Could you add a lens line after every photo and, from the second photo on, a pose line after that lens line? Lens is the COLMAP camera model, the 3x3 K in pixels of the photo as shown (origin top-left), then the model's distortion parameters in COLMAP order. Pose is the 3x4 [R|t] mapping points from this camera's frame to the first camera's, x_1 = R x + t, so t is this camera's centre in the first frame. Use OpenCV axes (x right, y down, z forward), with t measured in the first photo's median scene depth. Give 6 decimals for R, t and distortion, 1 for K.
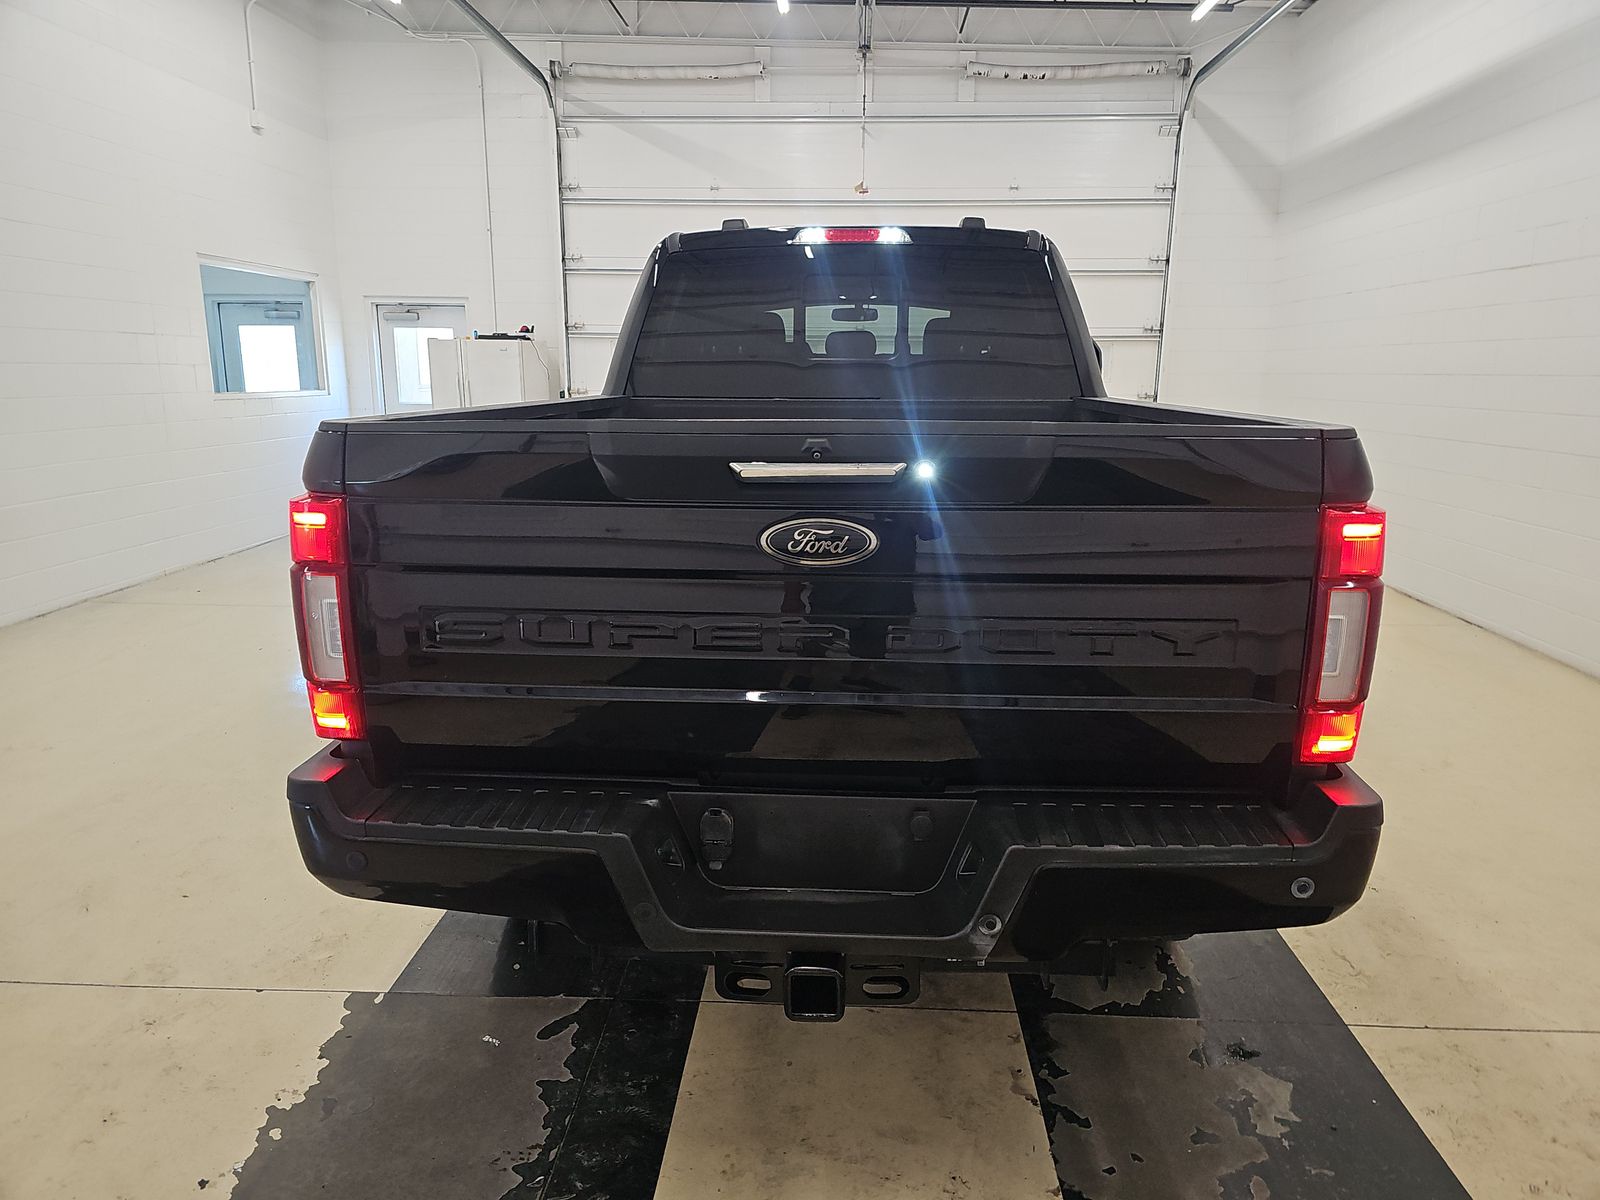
lens RADIAL K [[1068.4, 0, 800.0], [0, 1068.4, 600.0], [0, 0, 1]] dist [0.006709, -0.006880]
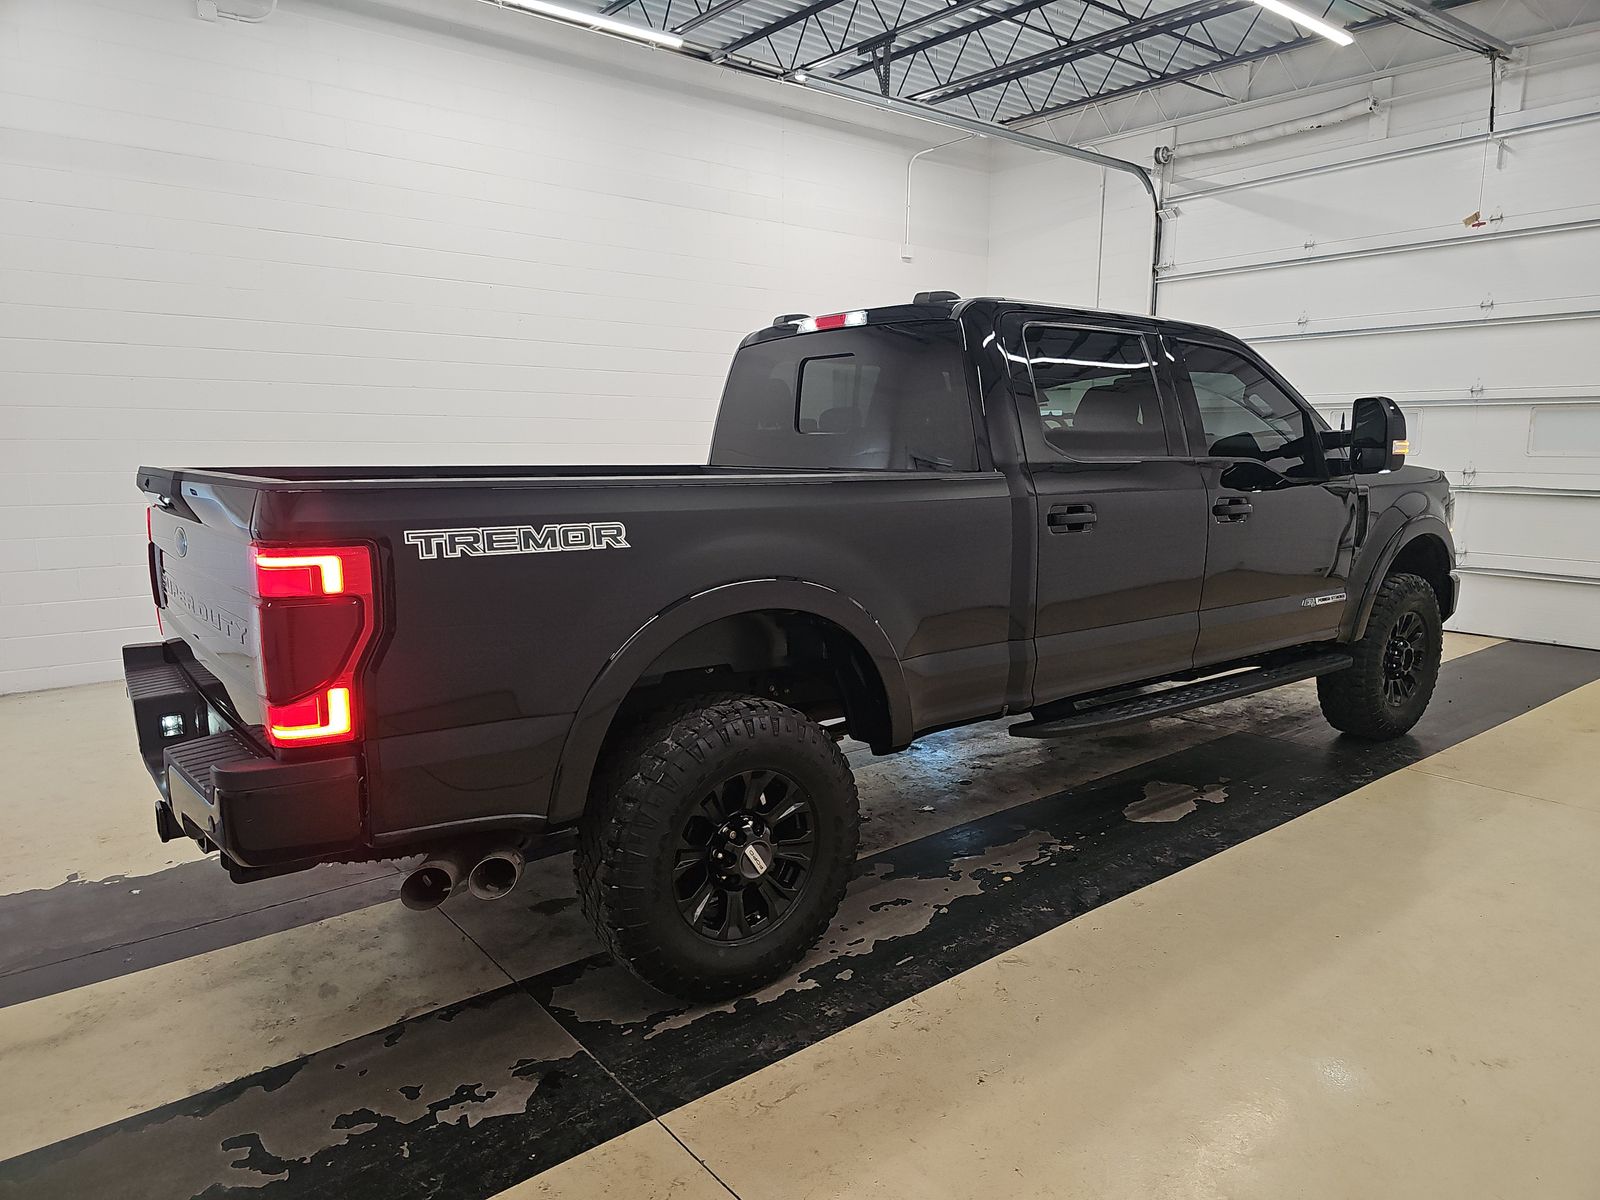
lens RADIAL K [[1036.5, 0, 803.3], [0, 1036.5, 637.3], [0, 0, 1]] dist [-0.003965, -0.002063]
pose [[0.665519, 0.125149, -0.735814, 0.338189], [-0.147284, 0.988478, 0.034909, -0.022629], [0.731705, 0.085141, 0.676283, 0.117802]]
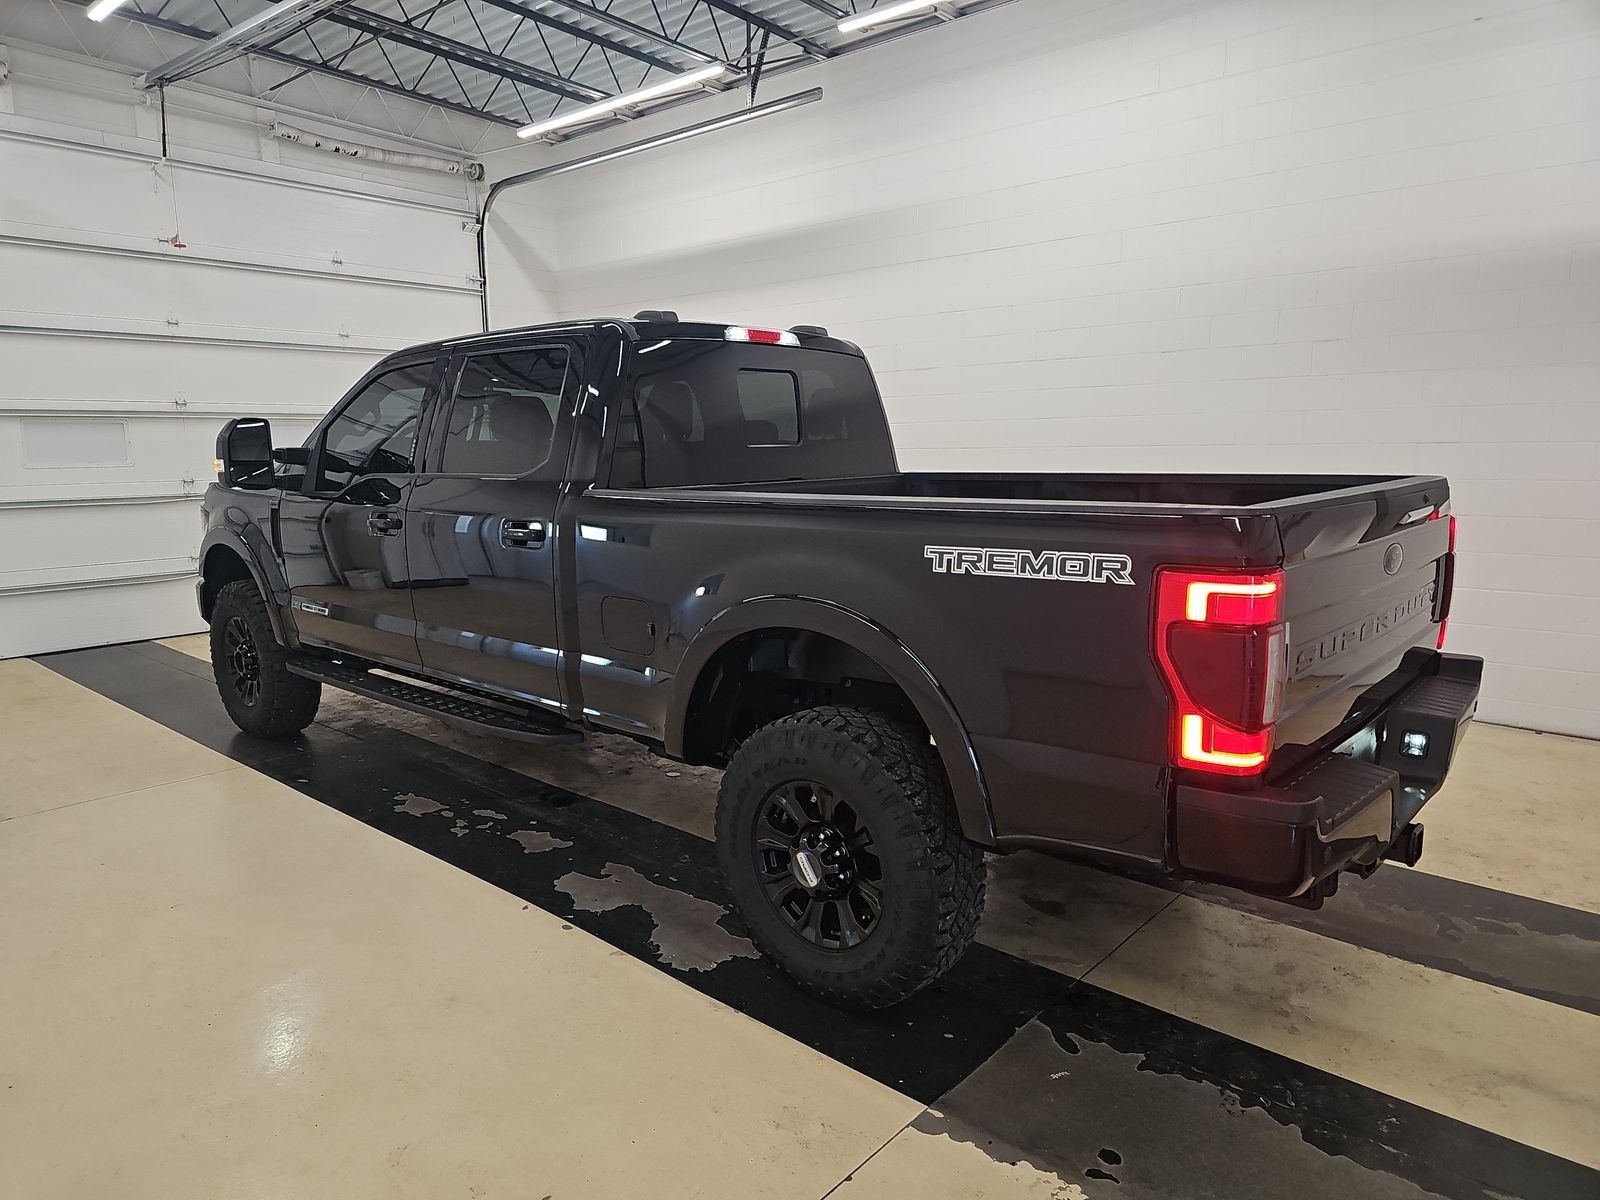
lens RADIAL K [[1068.4, 0, 800.0], [0, 1068.4, 600.0], [0, 0, 1]] dist [0.006709, -0.006880]
pose [[0.615377, -0.124571, 0.778327, -0.329473], [0.175633, 0.984279, 0.018671, -0.034304], [-0.768417, 0.125210, 0.627581, 0.123257]]
